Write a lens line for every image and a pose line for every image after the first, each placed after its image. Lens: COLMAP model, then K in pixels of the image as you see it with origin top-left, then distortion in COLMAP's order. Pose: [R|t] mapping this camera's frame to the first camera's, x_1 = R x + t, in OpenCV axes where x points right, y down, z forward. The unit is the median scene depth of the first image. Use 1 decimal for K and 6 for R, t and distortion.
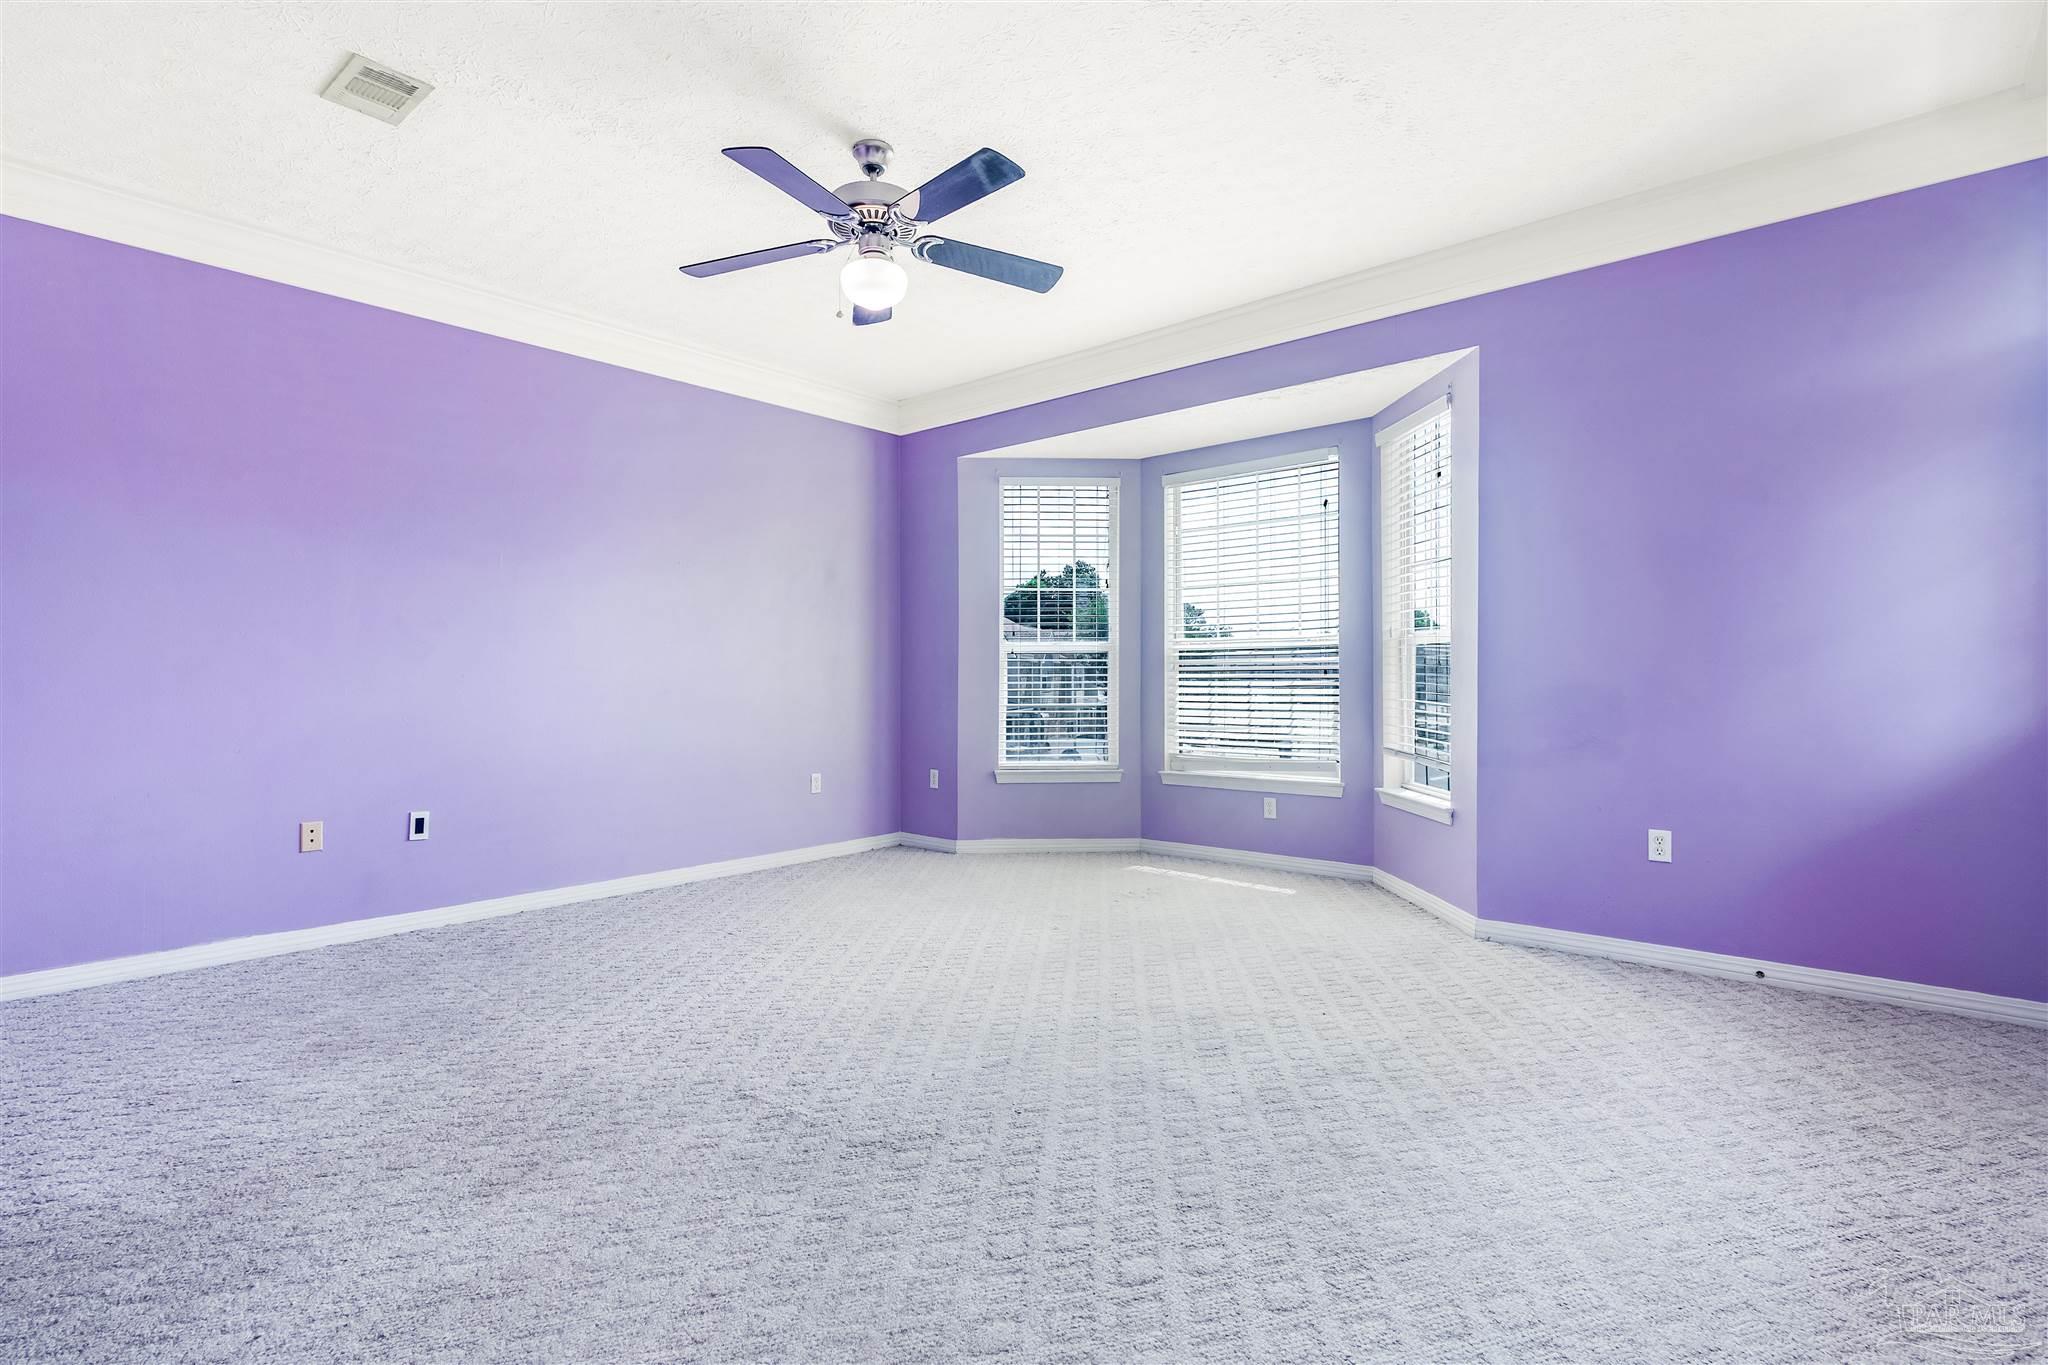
lens RADIAL K [[993.0, 0, 1024.0], [0, 993.0, 682.5], [0, 0, 1]] dist [0.003417, -0.000202]
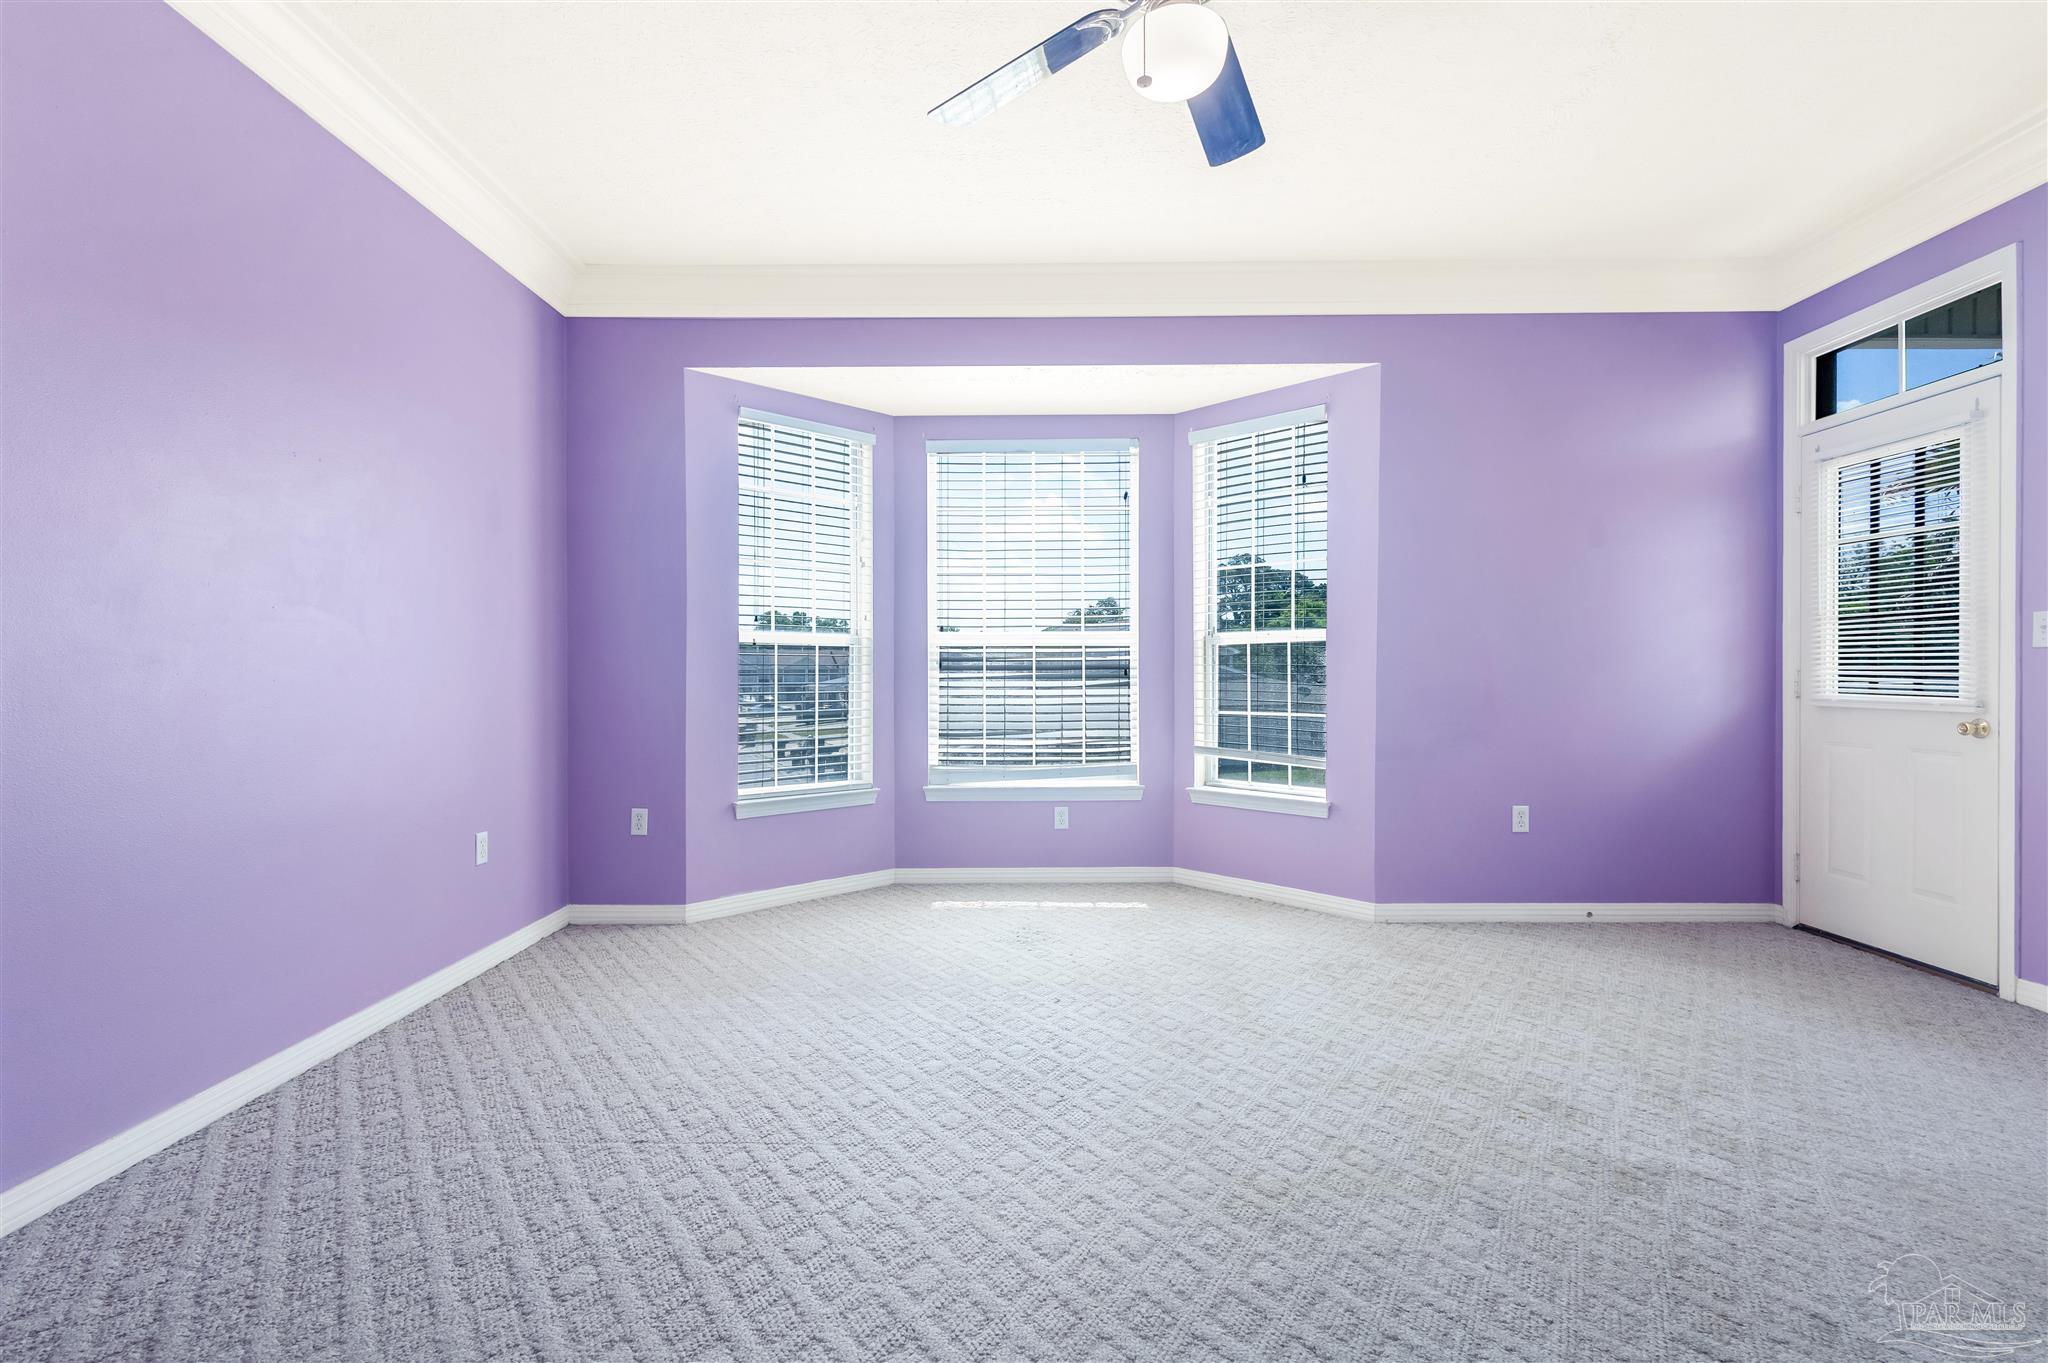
lens RADIAL K [[959.2, 0, 1024.0], [0, 959.2, 681.5], [0, 0, 1]] dist [0.006784, 0.000102]
pose [[0.755976, -0.001984, 0.654596, -0.446644], [0.003980, 0.999991, -0.001565, 0.000601], [-0.654587, 0.003788, 0.755977, 0.424729]]
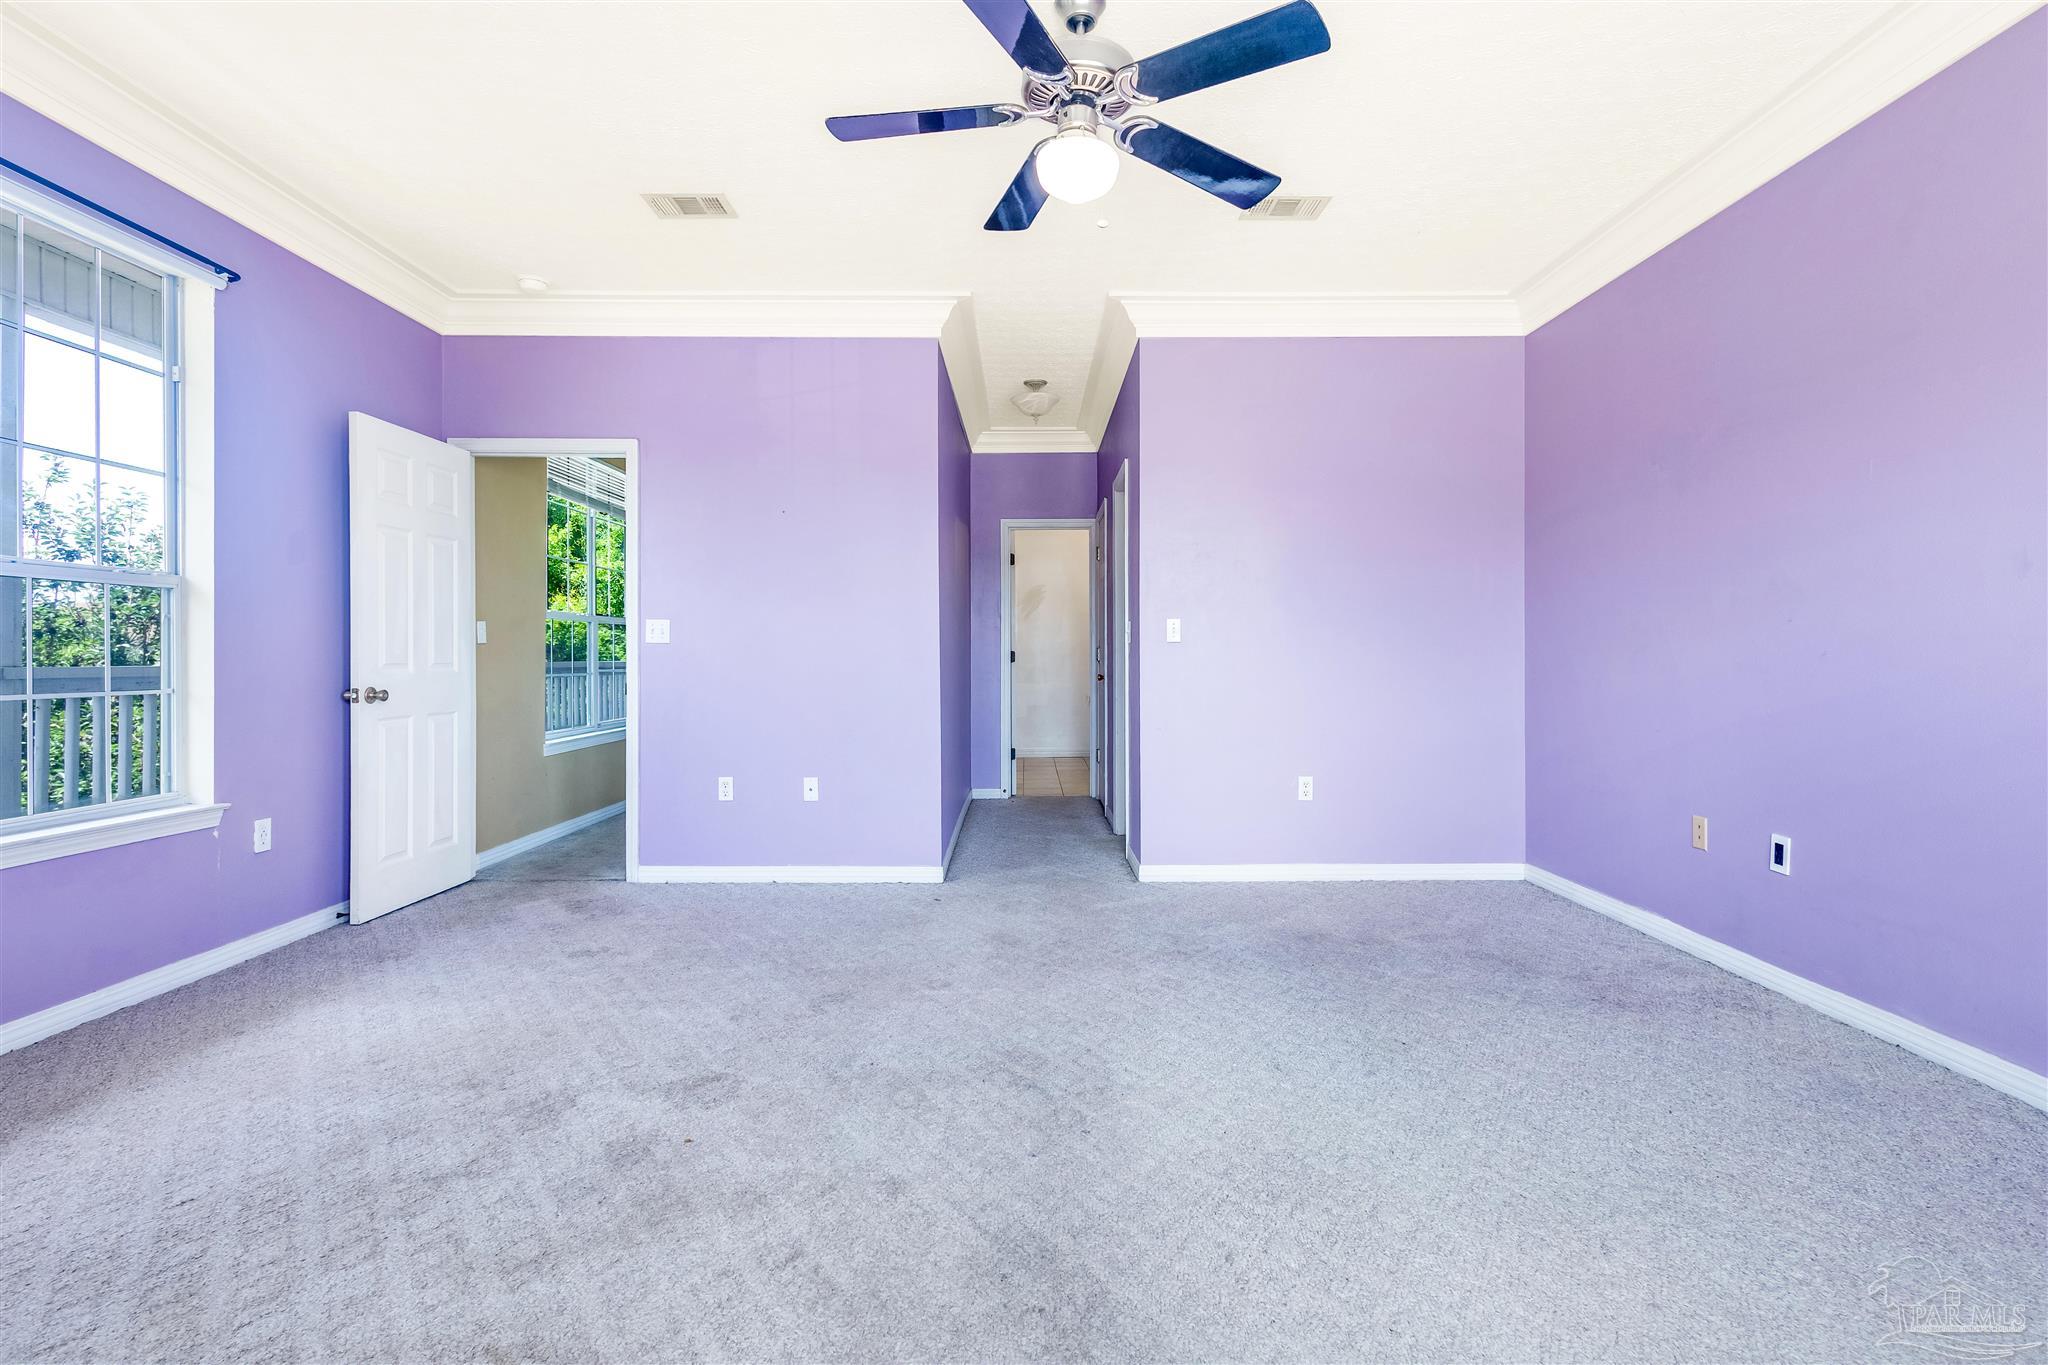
lens RADIAL K [[976.1, 0, 1013.9], [0, 976.1, 651.9], [0, 0, 1]] dist [0.005080, -0.000233]
pose [[-0.760558, 0.000933, -0.649269, 0.285243], [-0.000043, 0.999999, 0.001488, -0.007579], [0.649270, 0.001160, -0.760557, 1.113942]]
